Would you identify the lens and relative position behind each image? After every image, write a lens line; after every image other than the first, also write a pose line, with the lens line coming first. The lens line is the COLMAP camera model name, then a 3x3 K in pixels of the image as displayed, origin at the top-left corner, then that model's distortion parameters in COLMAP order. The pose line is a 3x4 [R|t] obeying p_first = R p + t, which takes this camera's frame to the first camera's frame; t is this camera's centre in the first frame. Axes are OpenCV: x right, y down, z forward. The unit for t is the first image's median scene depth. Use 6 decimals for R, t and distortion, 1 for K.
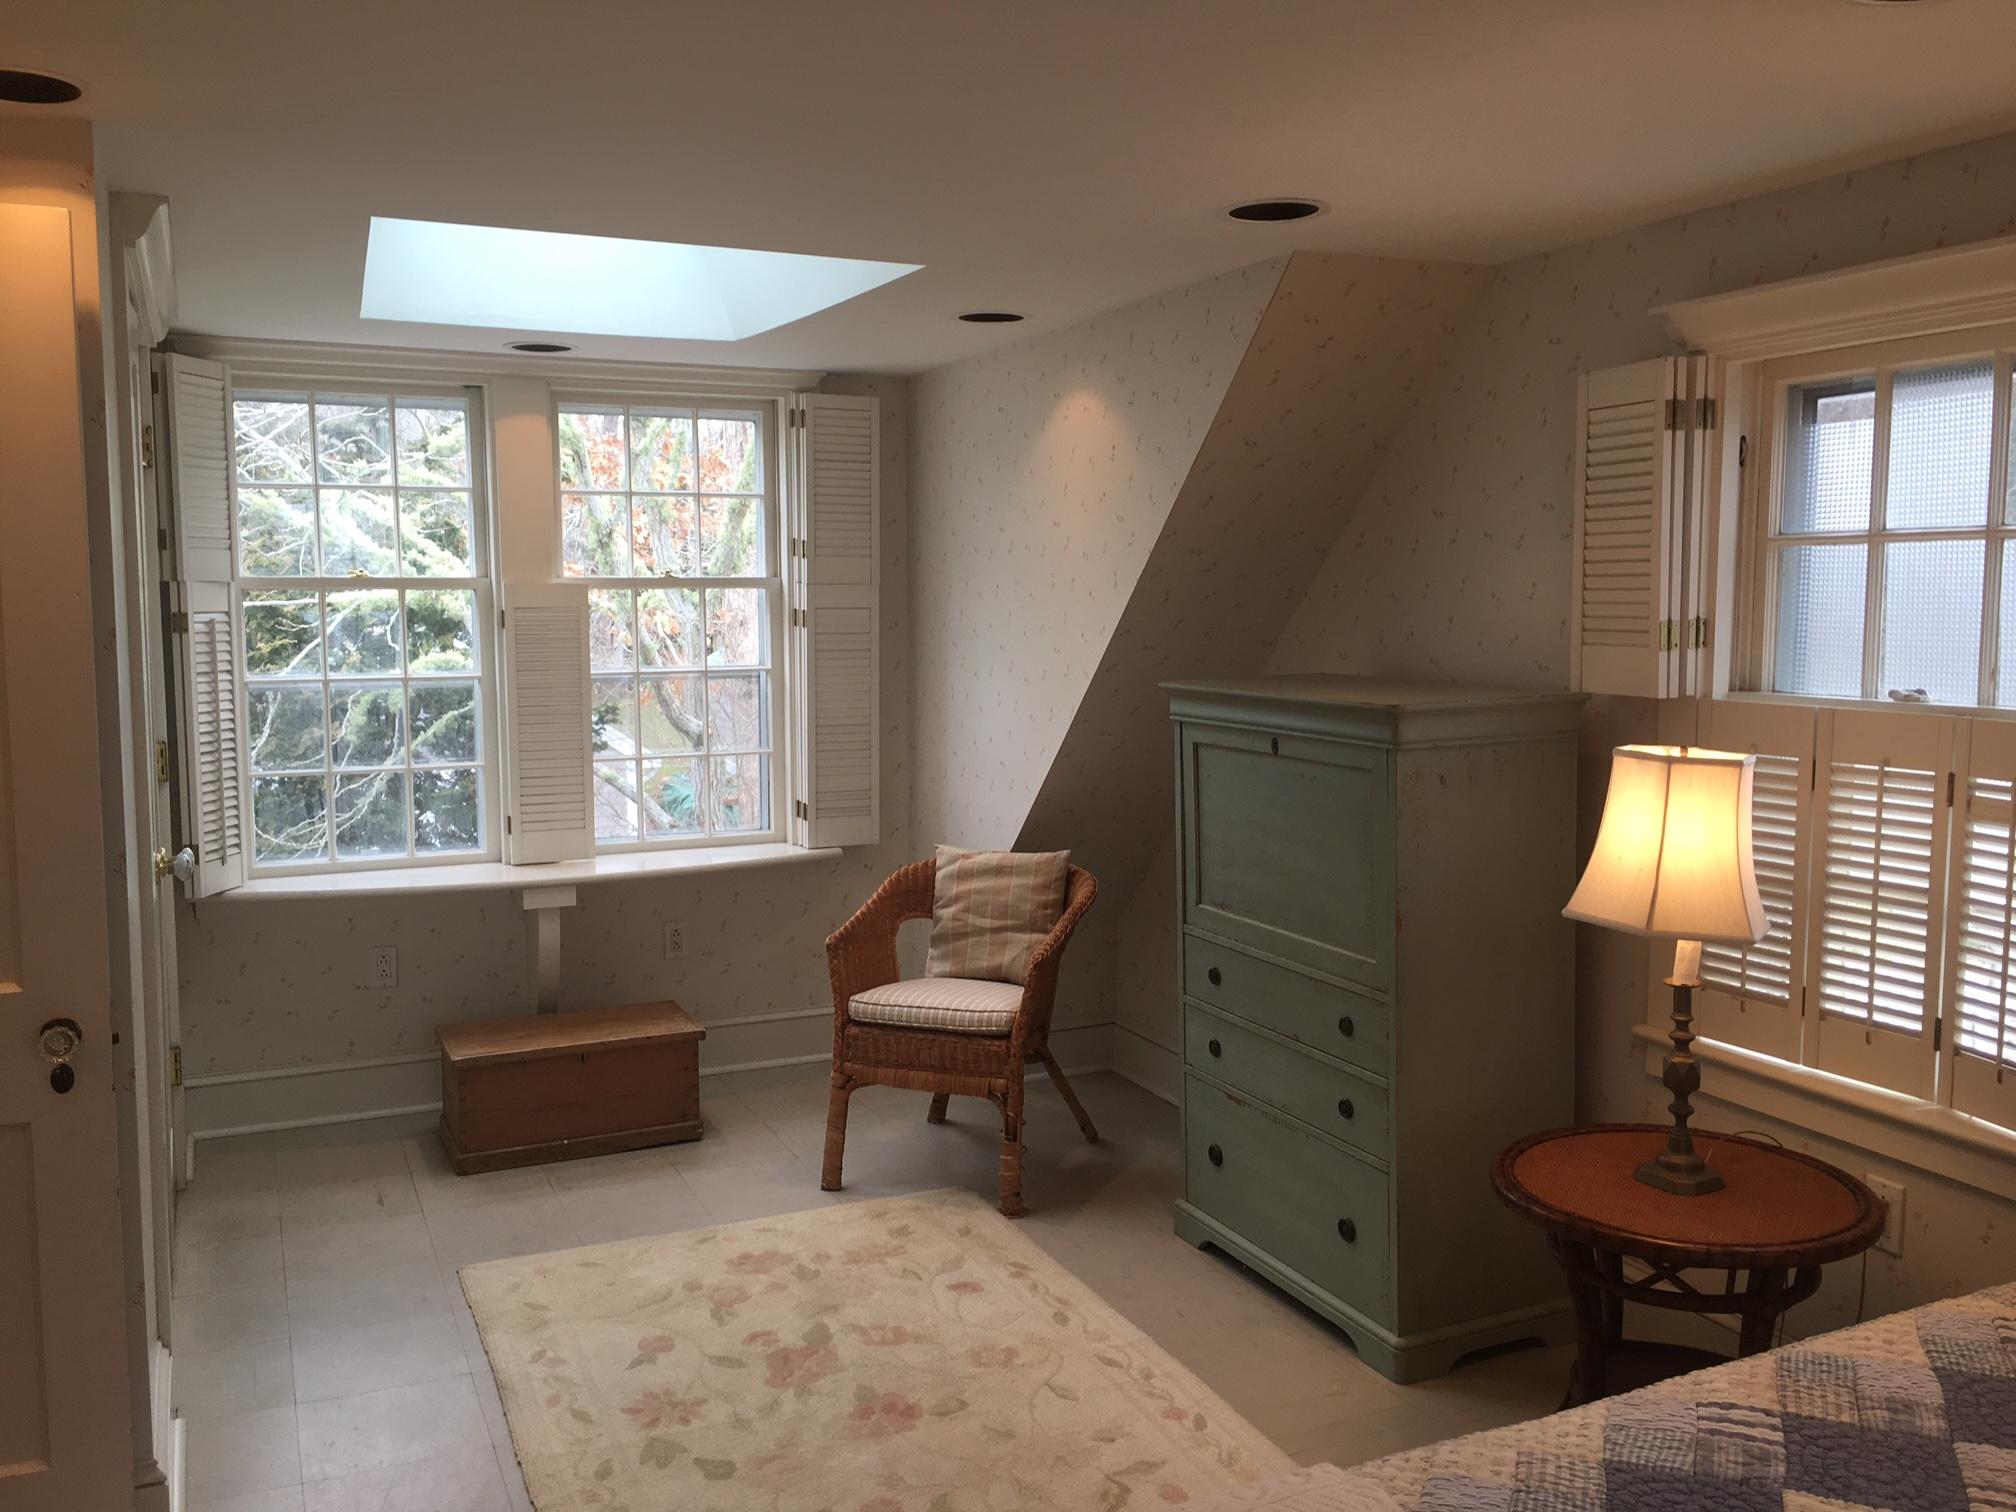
lens RADIAL K [[1700.8, 0, 1008.0], [0, 1700.8, 756.0], [0, 0, 1]] dist [0.000957, -0.000236]
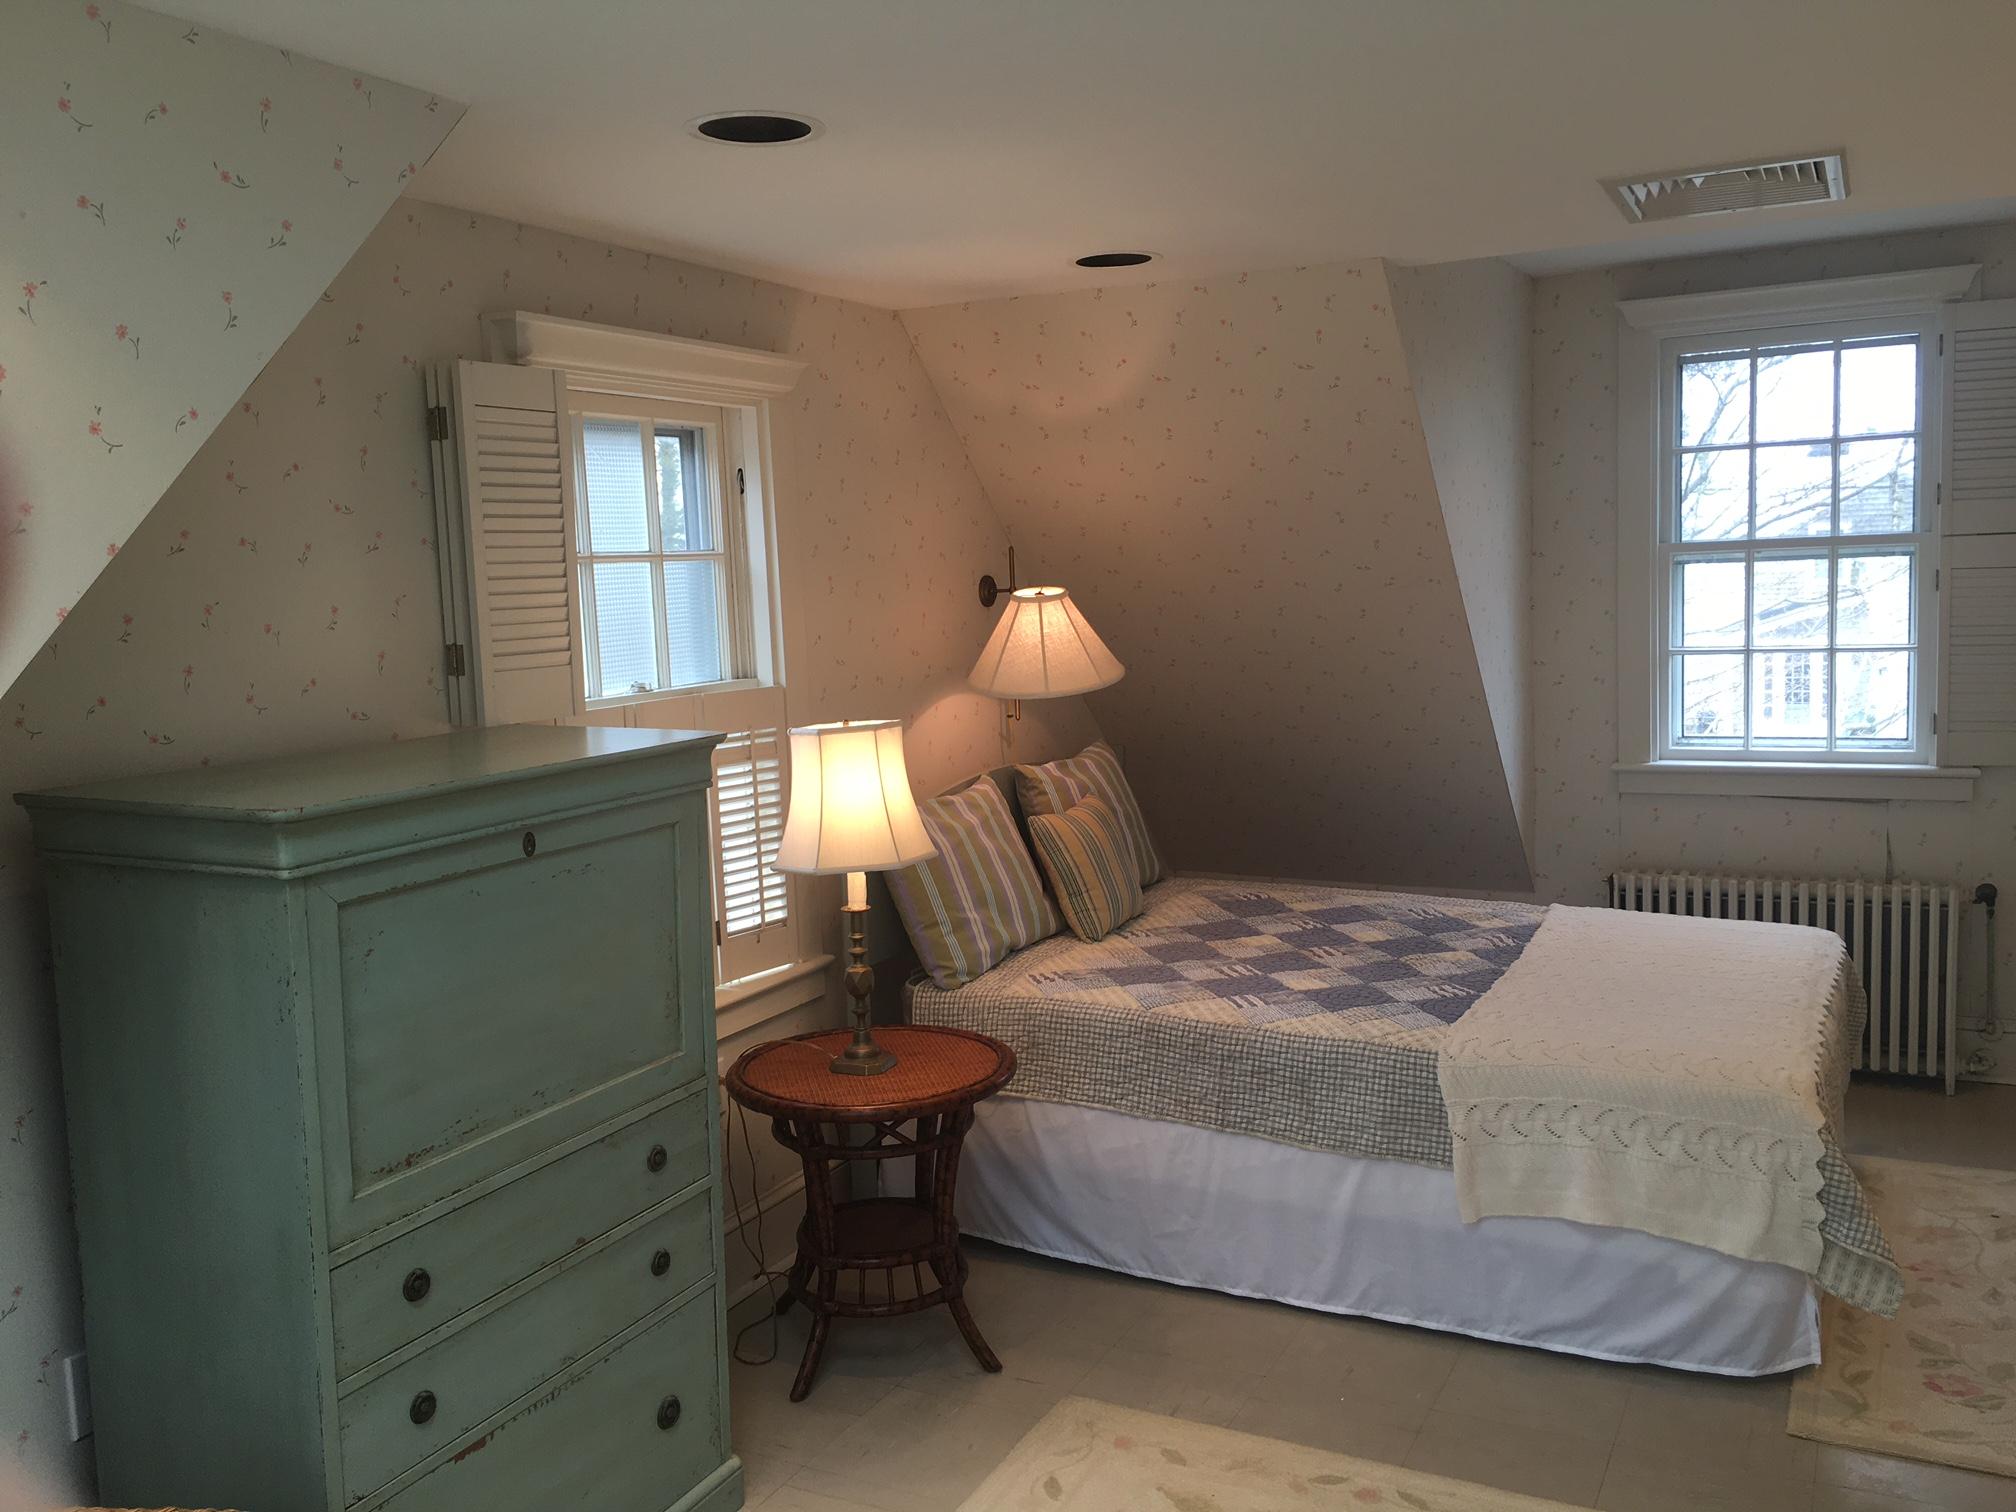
lens RADIAL K [[1700.8, 0, 1008.0], [0, 1700.8, 756.0], [0, 0, 1]] dist [0.000957, -0.000236]
pose [[-0.629185, -0.054997, 0.775307, -0.481461], [0.120983, 0.978406, 0.167586, -0.129894], [-0.767782, 0.199242, -0.608945, 1.260064]]
